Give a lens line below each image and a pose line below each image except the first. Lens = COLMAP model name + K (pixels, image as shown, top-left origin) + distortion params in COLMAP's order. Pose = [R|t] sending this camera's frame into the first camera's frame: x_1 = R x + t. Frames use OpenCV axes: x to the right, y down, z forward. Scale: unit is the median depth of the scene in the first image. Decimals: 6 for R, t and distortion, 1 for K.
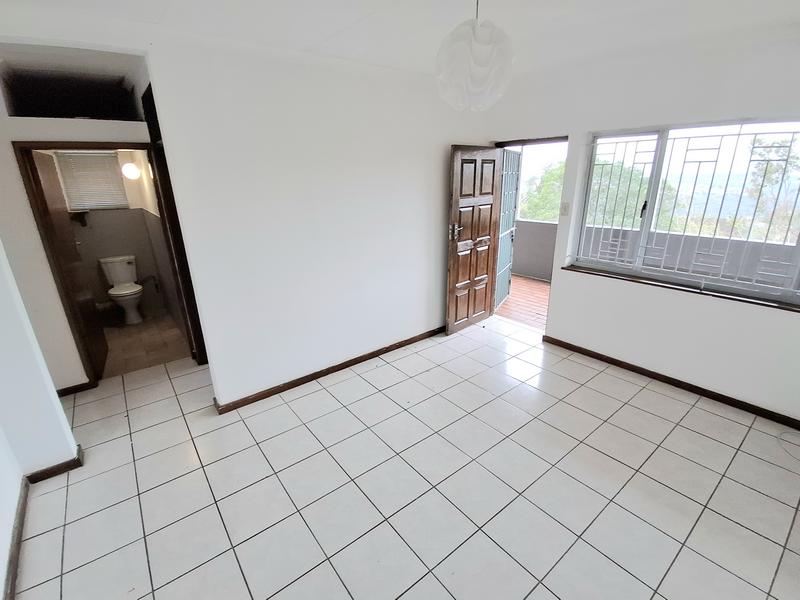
lens RADIAL K [[372.4, 0, 400.0], [0, 372.4, 300.0], [0, 0, 1]] dist [-0.012218, 0.000132]
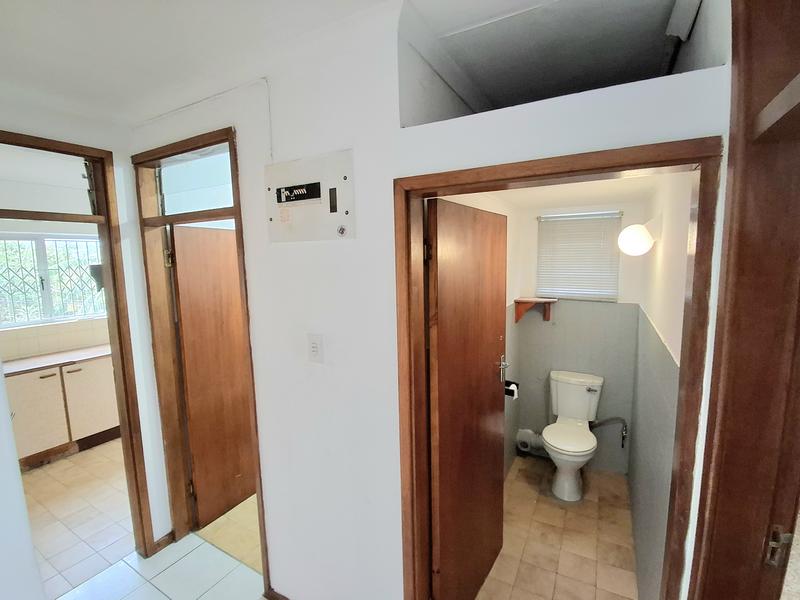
lens RADIAL K [[372.4, 0, 400.0], [0, 372.4, 300.0], [0, 0, 1]] dist [-0.012218, 0.000132]
pose [[0.382135, 0.124530, -0.915677, -0.332340], [-0.287229, 0.957806, 0.010391, -0.161493], [0.878335, 0.259038, 0.401780, 0.470742]]
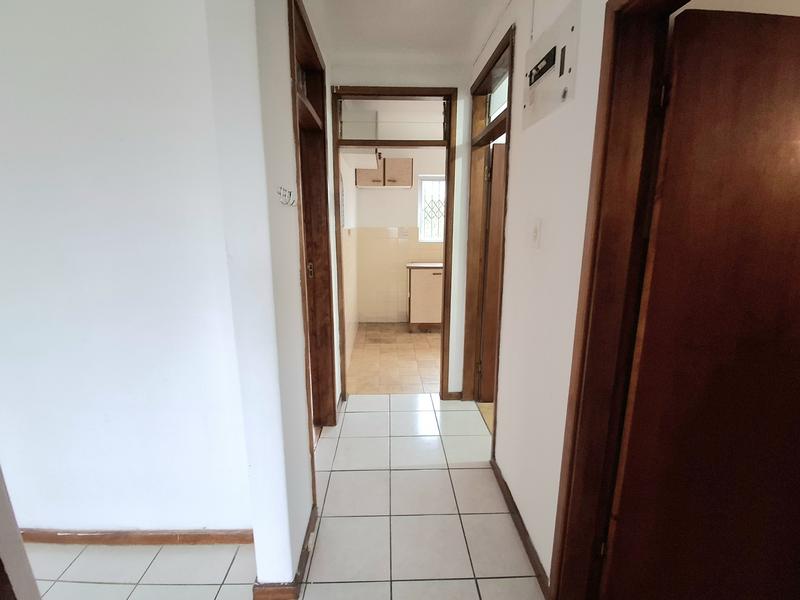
lens RADIAL K [[372.4, 0, 400.0], [0, 372.4, 300.0], [0, 0, 1]] dist [-0.012218, 0.000132]
pose [[-0.583867, 0.184618, -0.790579, -0.319210], [-0.252958, 0.883954, 0.393240, -0.142099], [0.771435, 0.429584, -0.469411, 0.626423]]
